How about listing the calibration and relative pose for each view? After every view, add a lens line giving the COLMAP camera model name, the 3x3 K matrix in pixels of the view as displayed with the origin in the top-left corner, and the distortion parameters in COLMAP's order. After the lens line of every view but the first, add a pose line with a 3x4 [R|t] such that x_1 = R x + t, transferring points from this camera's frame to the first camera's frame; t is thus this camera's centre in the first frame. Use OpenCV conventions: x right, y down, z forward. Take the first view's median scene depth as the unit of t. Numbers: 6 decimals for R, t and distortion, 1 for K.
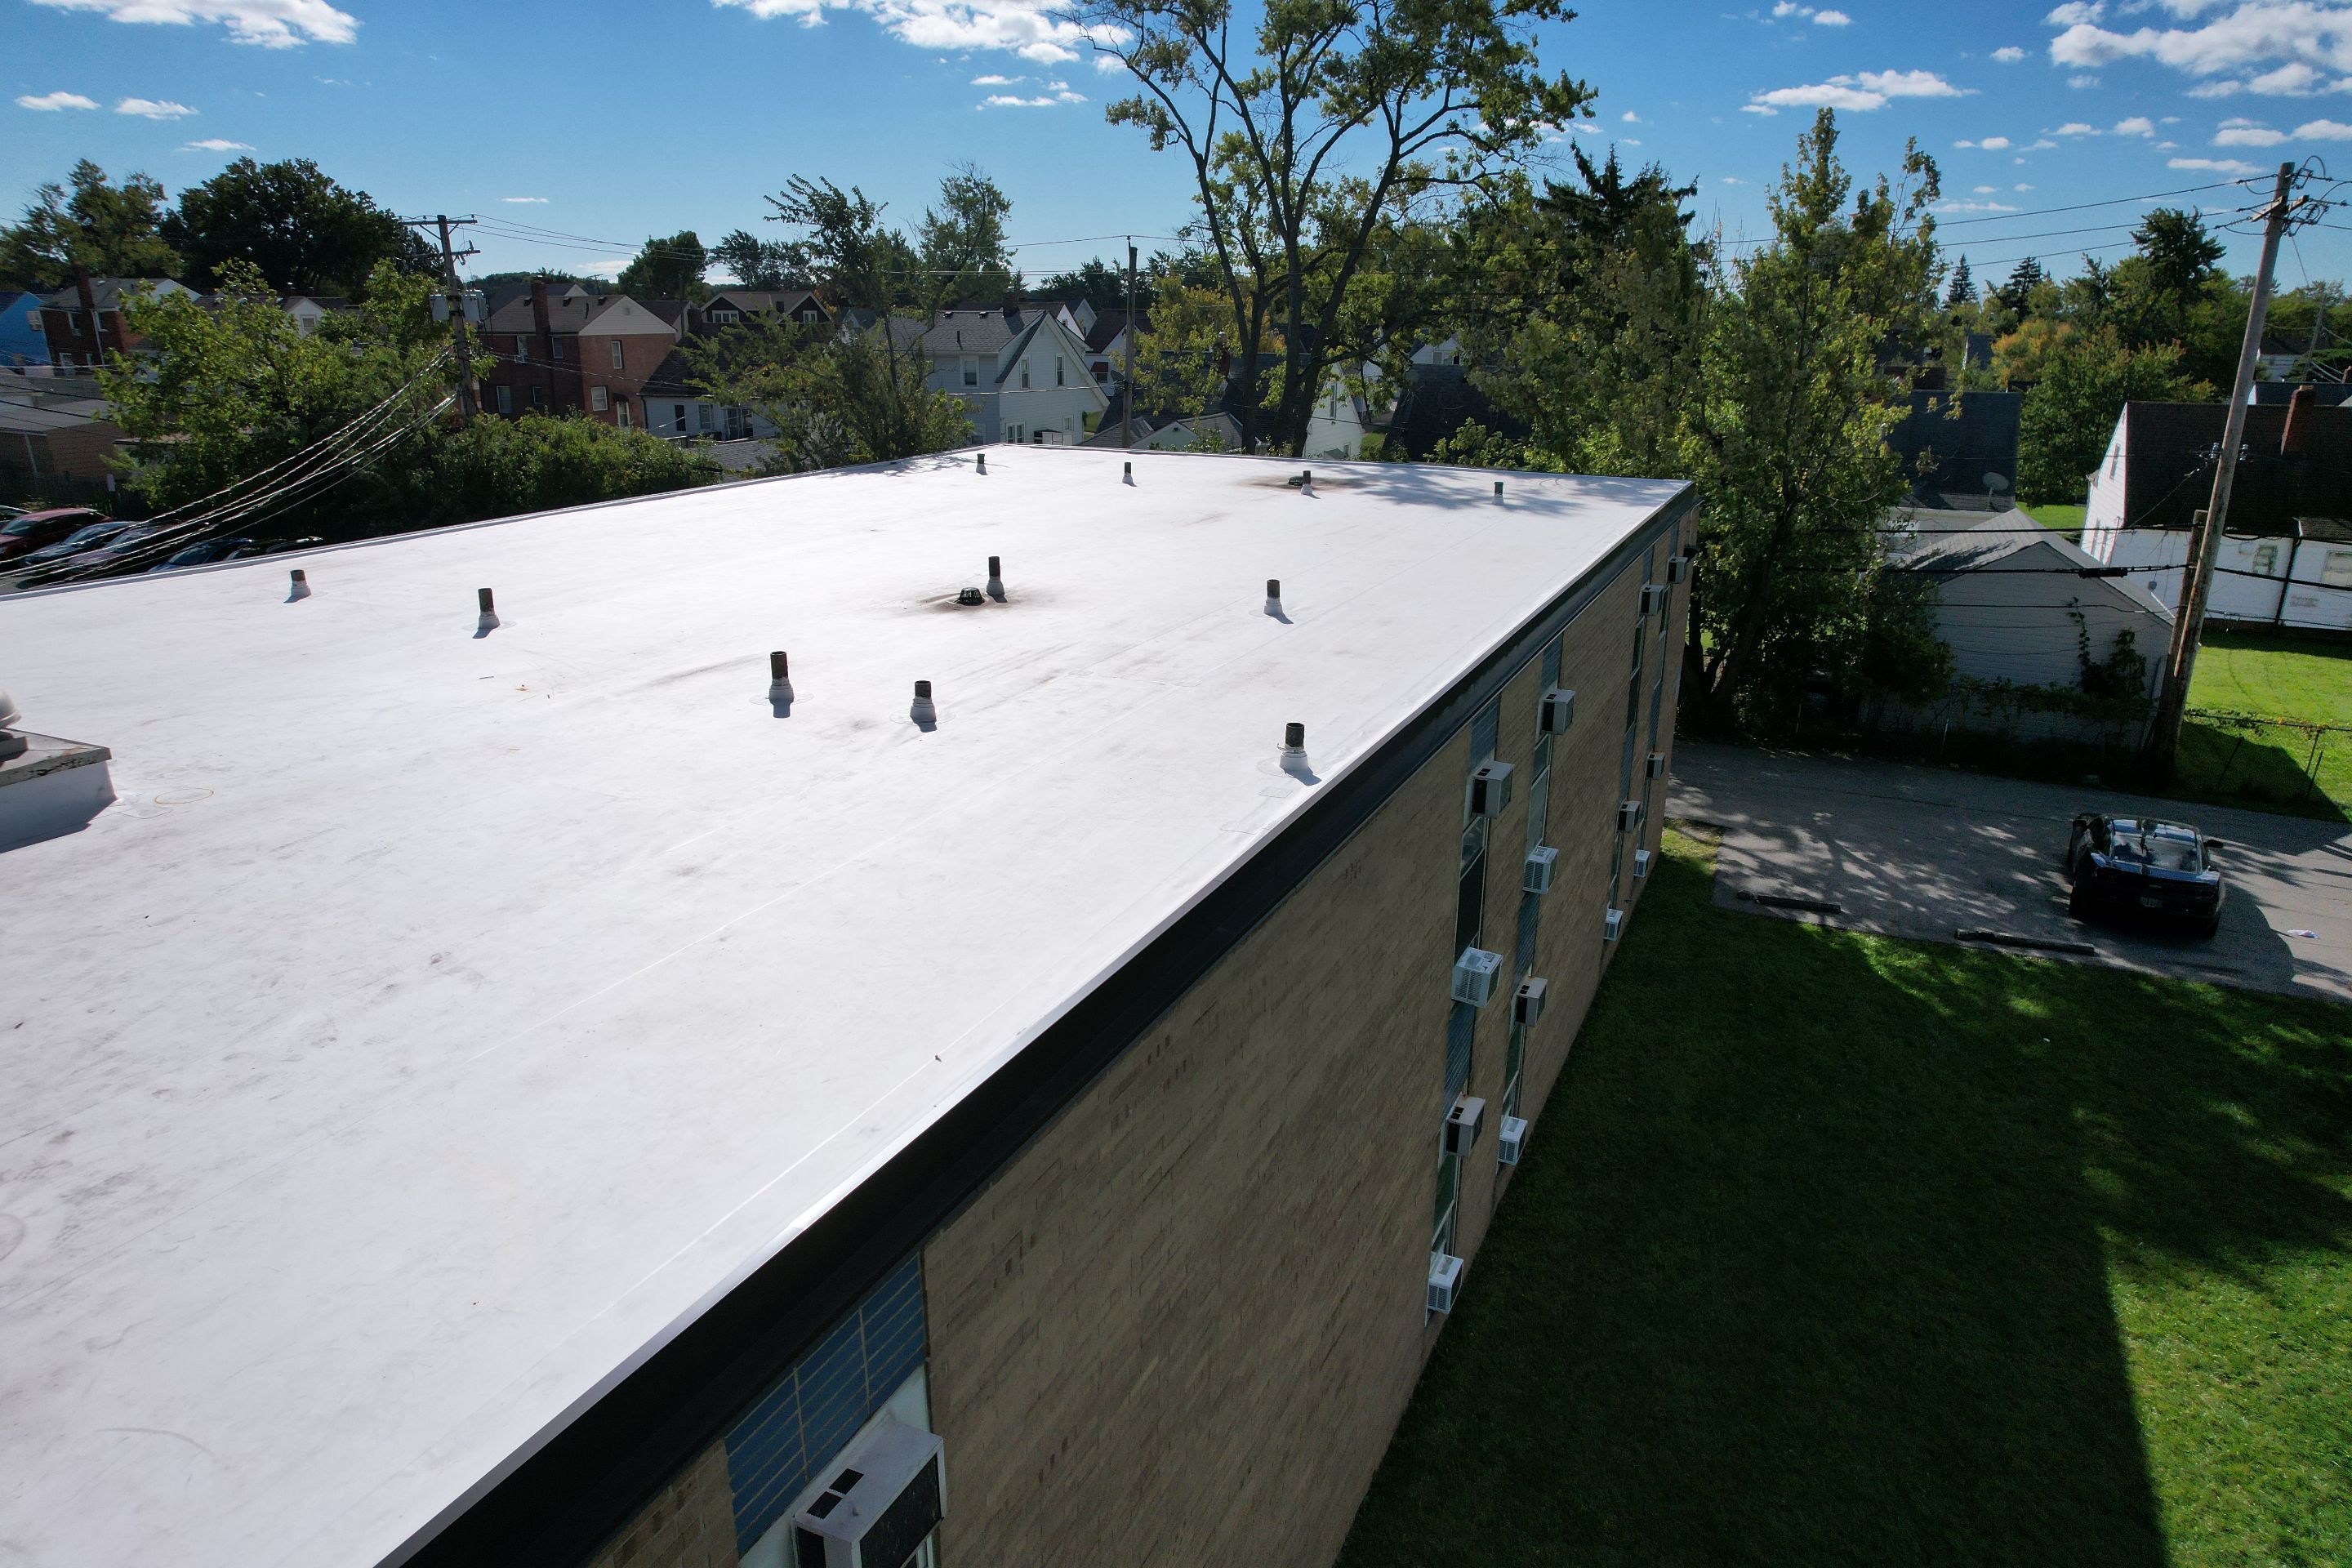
lens RADIAL K [[1491.7, 0, 1182.5], [0, 1491.7, 798.8], [0, 0, 1]] dist [-0.067057, 0.060015]
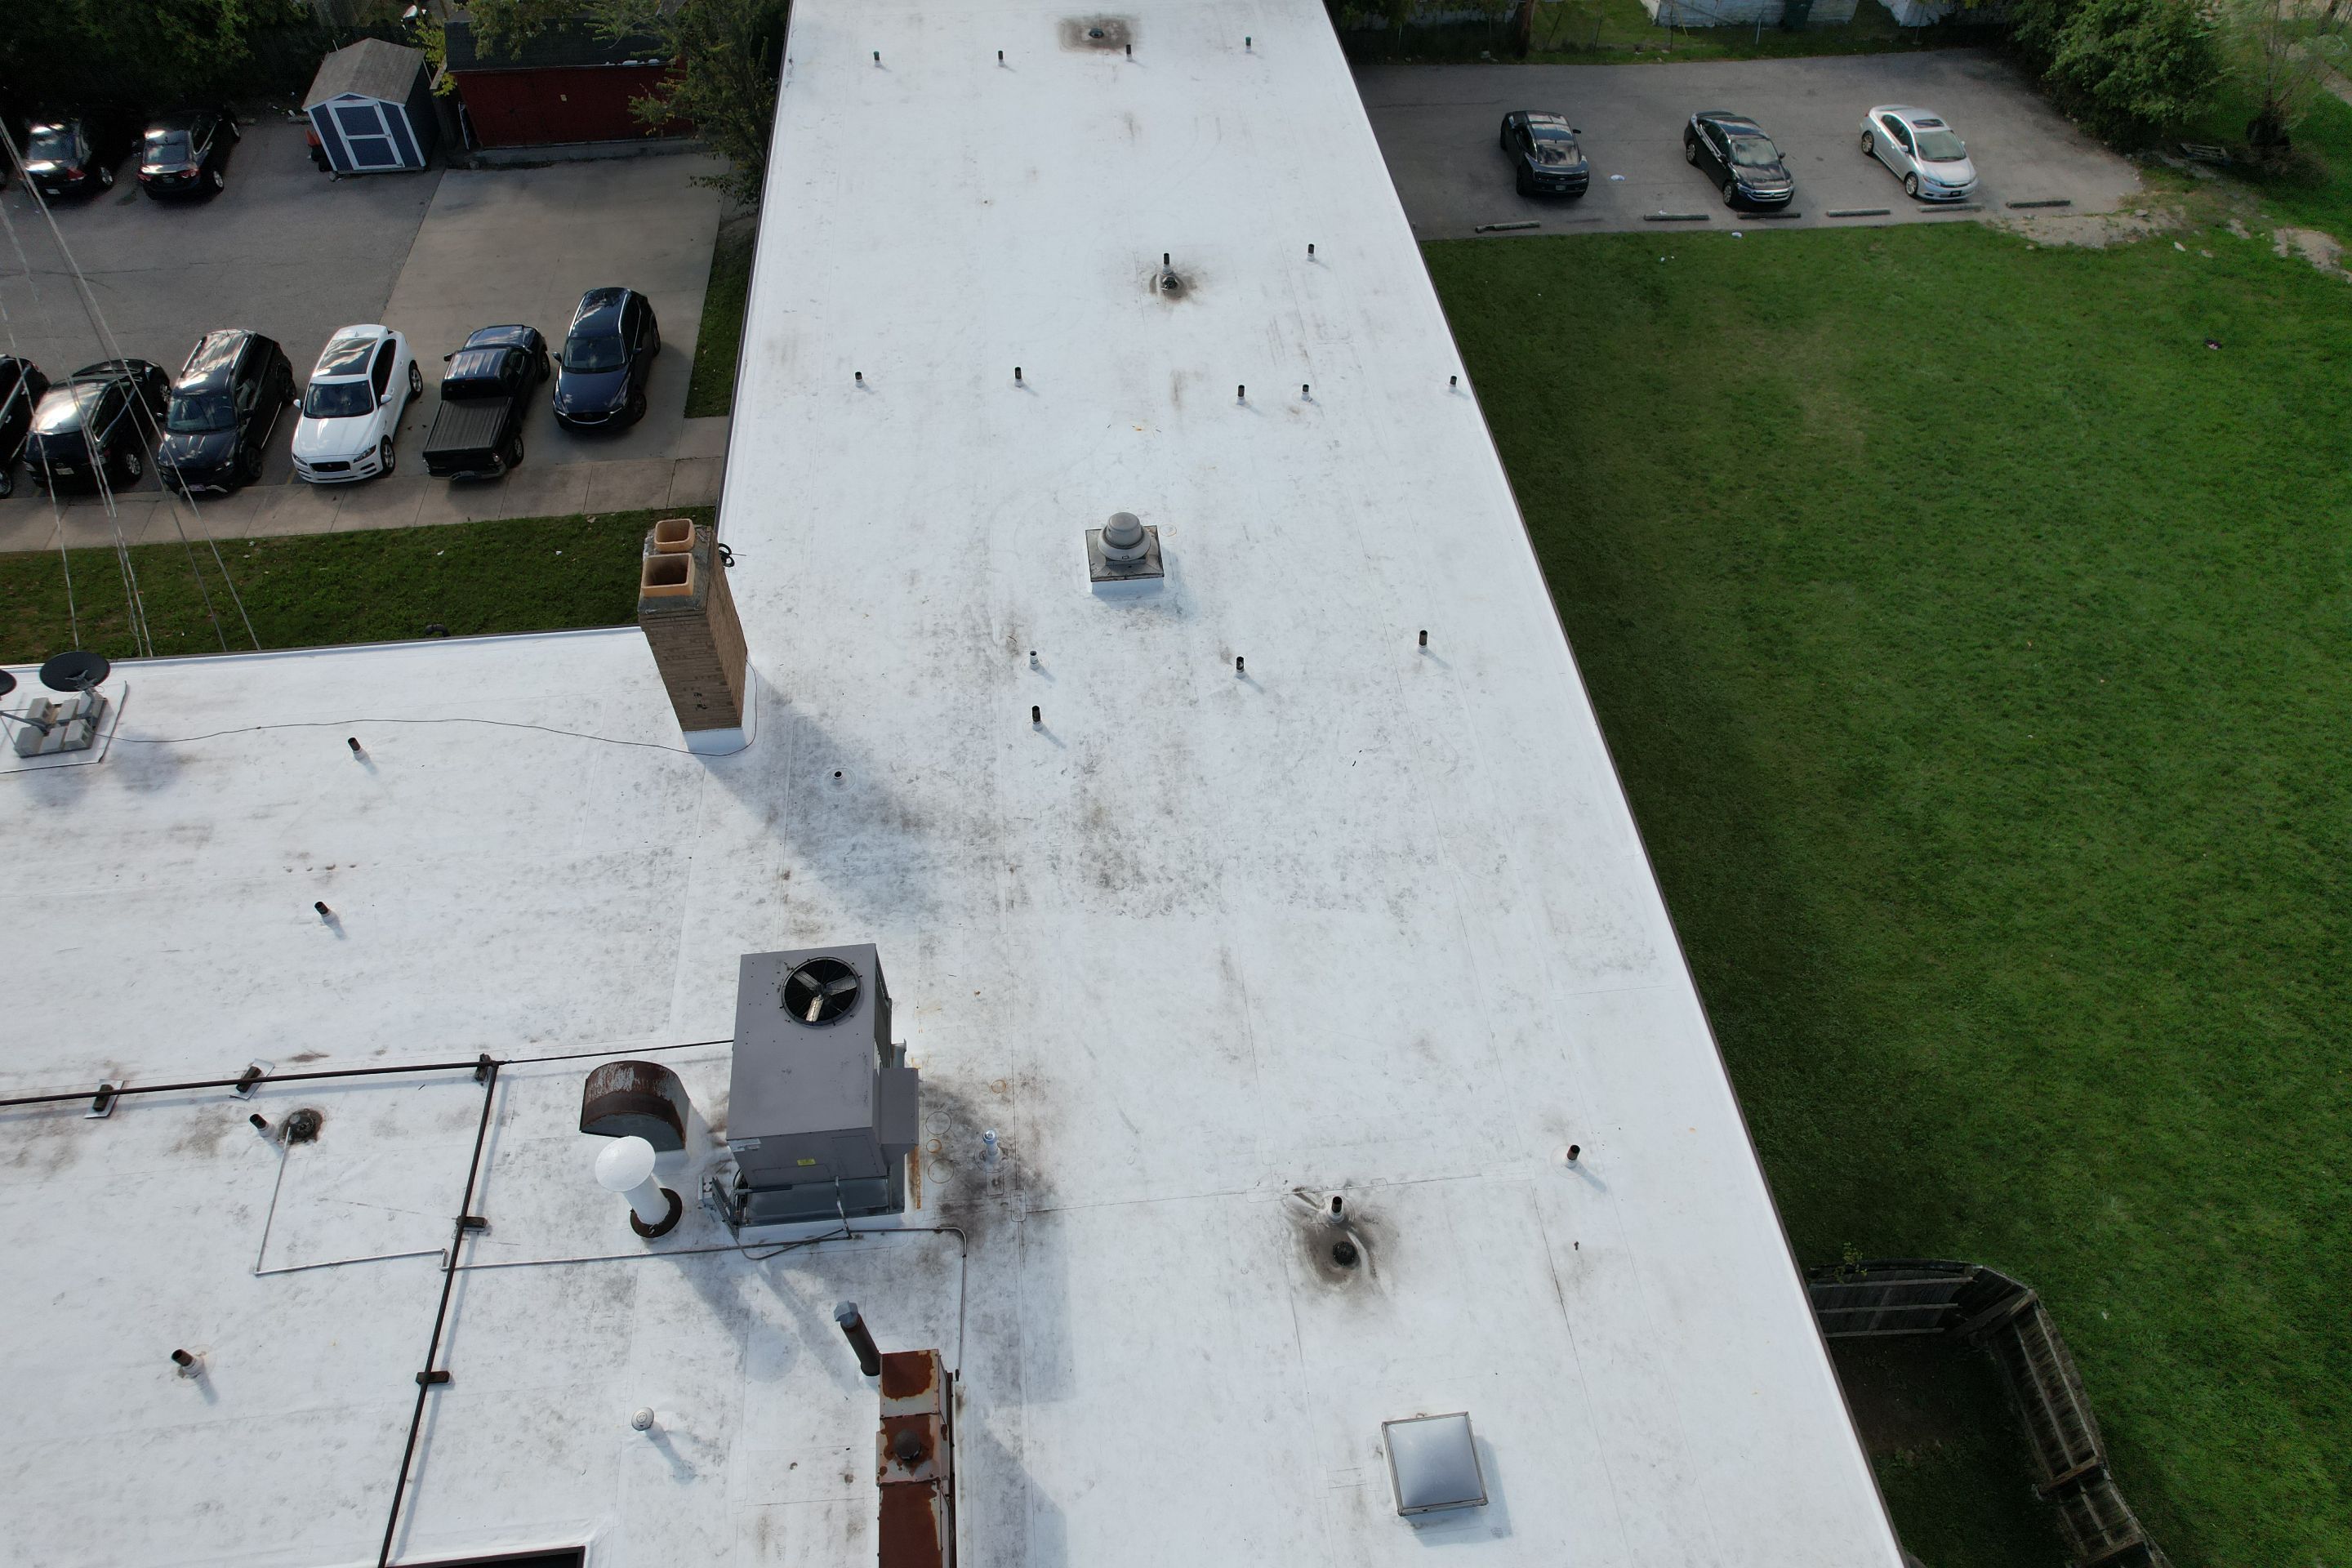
lens RADIAL K [[1491.7, 0, 1167.9], [0, 1491.7, 771.9], [0, 0, 1]] dist [-0.067057, 0.060015]
pose [[0.866030, -0.387162, 0.316383, -0.462575], [0.155212, 0.809687, 0.565966, -0.328111], [-0.475291, -0.441037, 0.761305, -0.370773]]
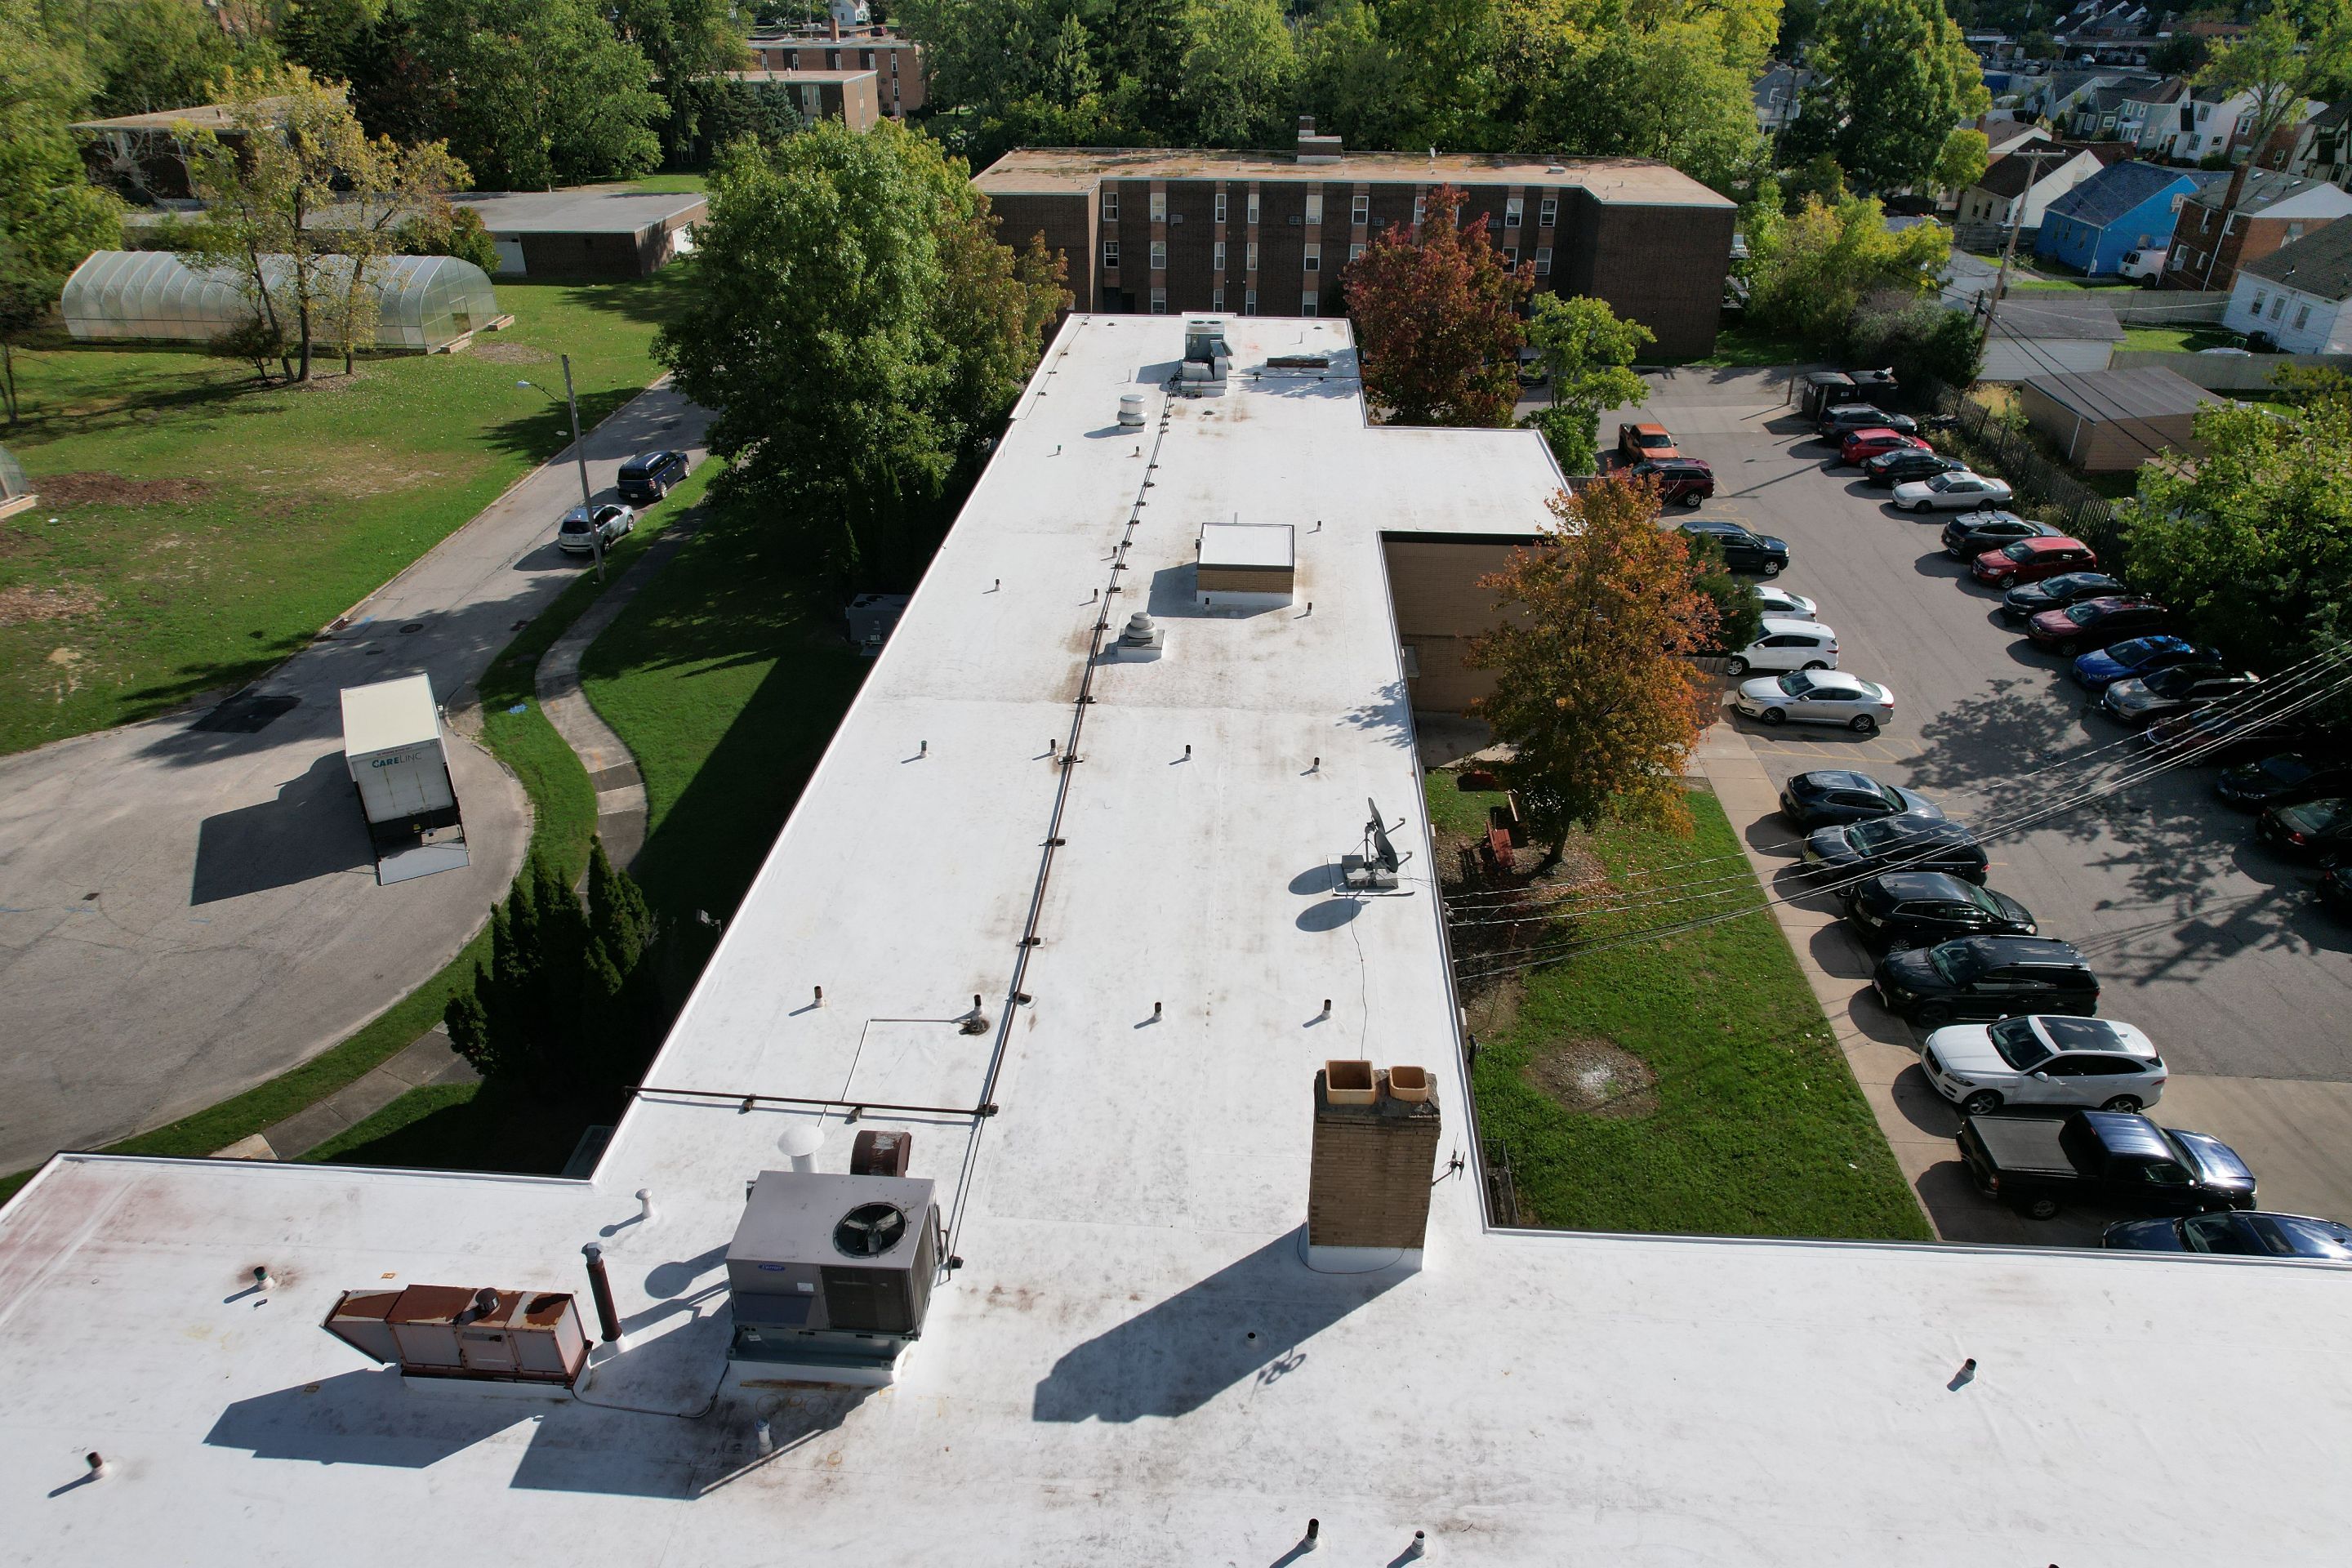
lens RADIAL K [[1491.7, 0, 1181.4], [0, 1491.7, 791.8], [0, 0, 1]] dist [-0.067057, 0.060015]
pose [[0.355171, 0.458612, -0.814573, -0.005609], [-0.294722, 0.881881, 0.368001, -0.388607], [0.887126, 0.109369, 0.448382, -0.127292]]
